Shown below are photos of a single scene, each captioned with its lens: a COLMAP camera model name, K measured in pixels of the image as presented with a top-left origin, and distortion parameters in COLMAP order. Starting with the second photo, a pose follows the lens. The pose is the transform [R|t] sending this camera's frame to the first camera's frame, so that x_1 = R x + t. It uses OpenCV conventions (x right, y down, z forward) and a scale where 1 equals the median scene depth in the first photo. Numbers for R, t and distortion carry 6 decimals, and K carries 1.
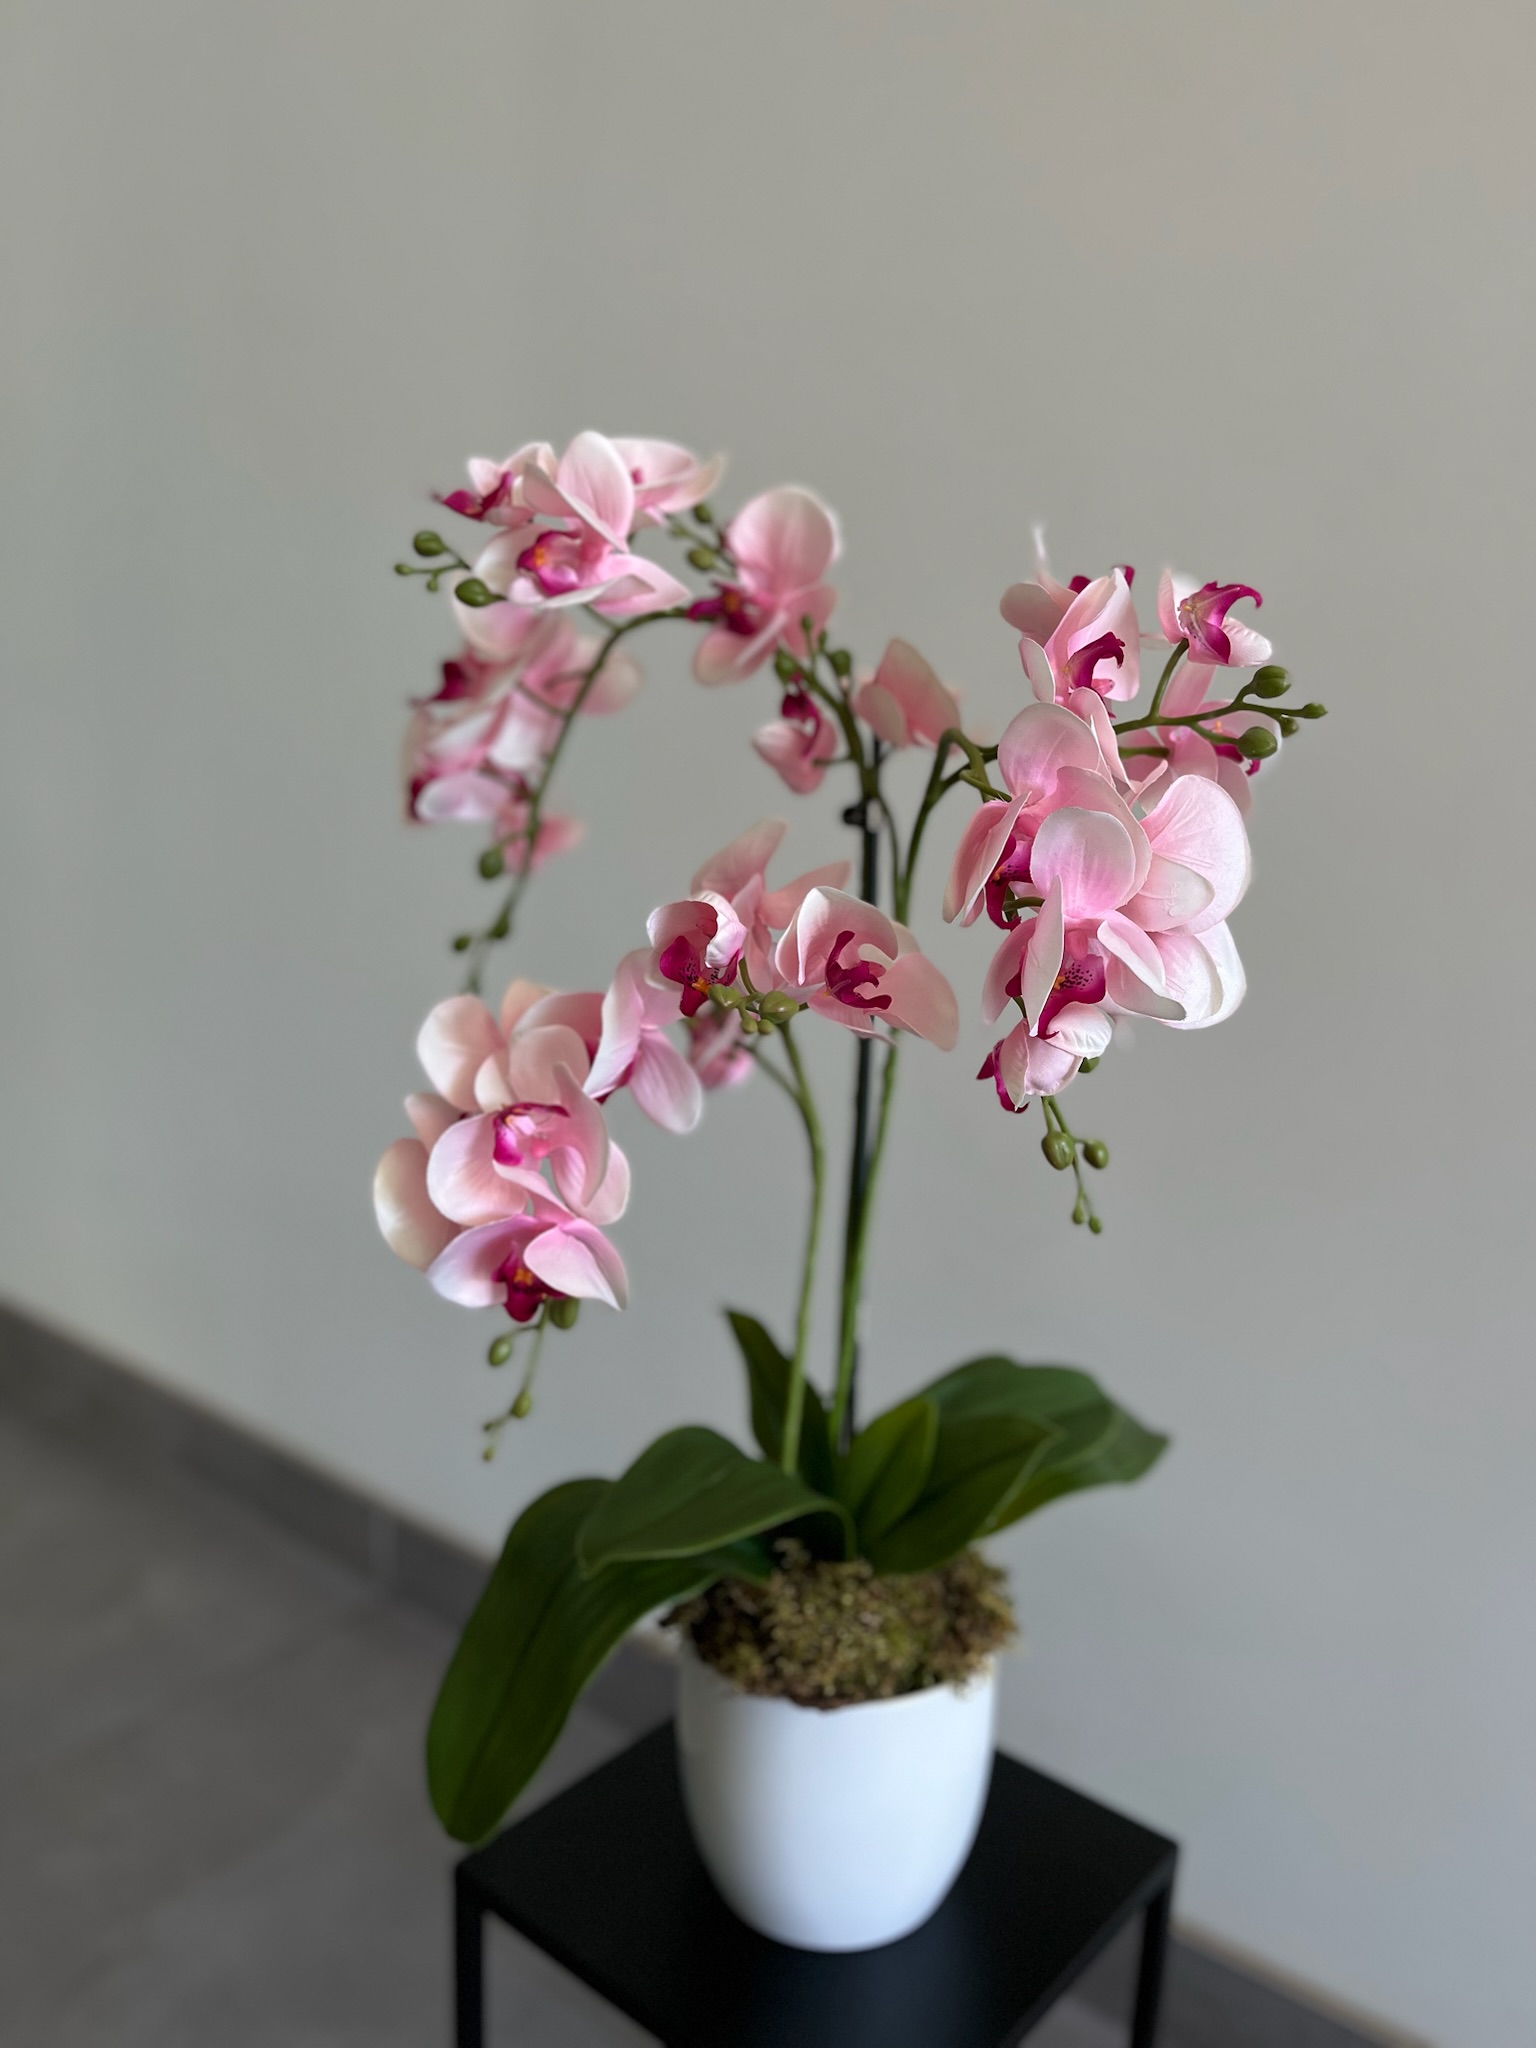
lens RADIAL K [[1630.3, 0, 768.0], [0, 1630.3, 1024.0], [0, 0, 1]] dist [0.003459, -0.000456]
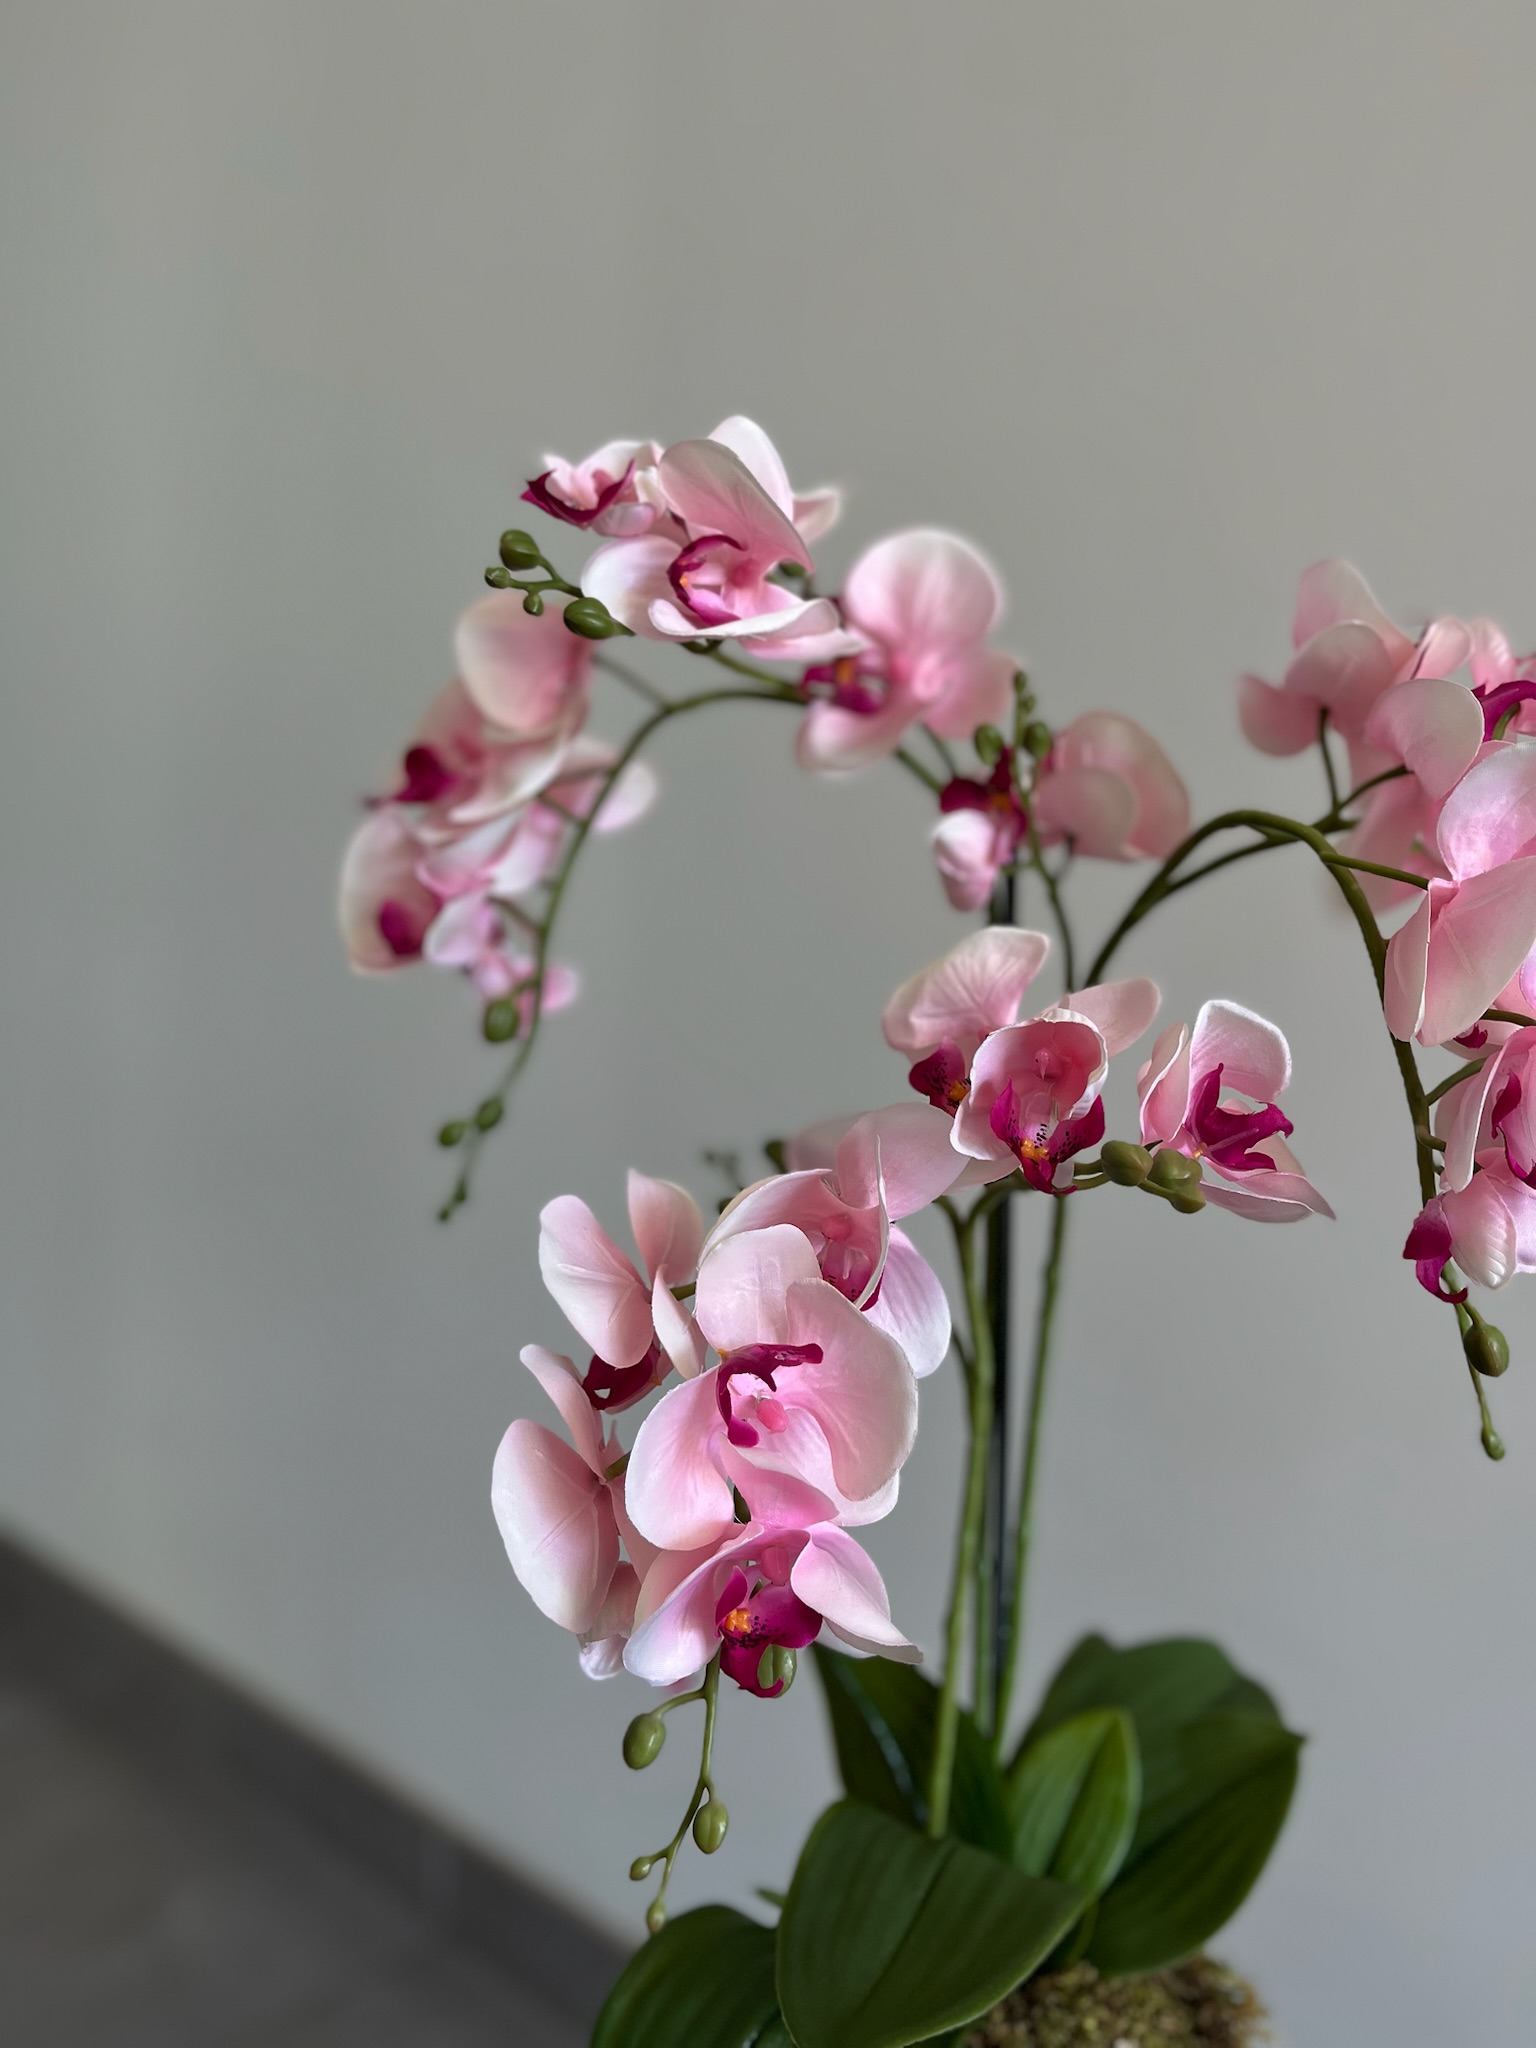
lens RADIAL K [[1630.3, 0, 768.0], [0, 1630.3, 1024.0], [0, 0, 1]] dist [0.003459, -0.000456]
pose [[0.953182, -0.018396, 0.301839, -0.320541], [0.060724, 0.989460, -0.131457, 0.005309], [-0.296239, 0.143631, 0.944252, 0.334921]]
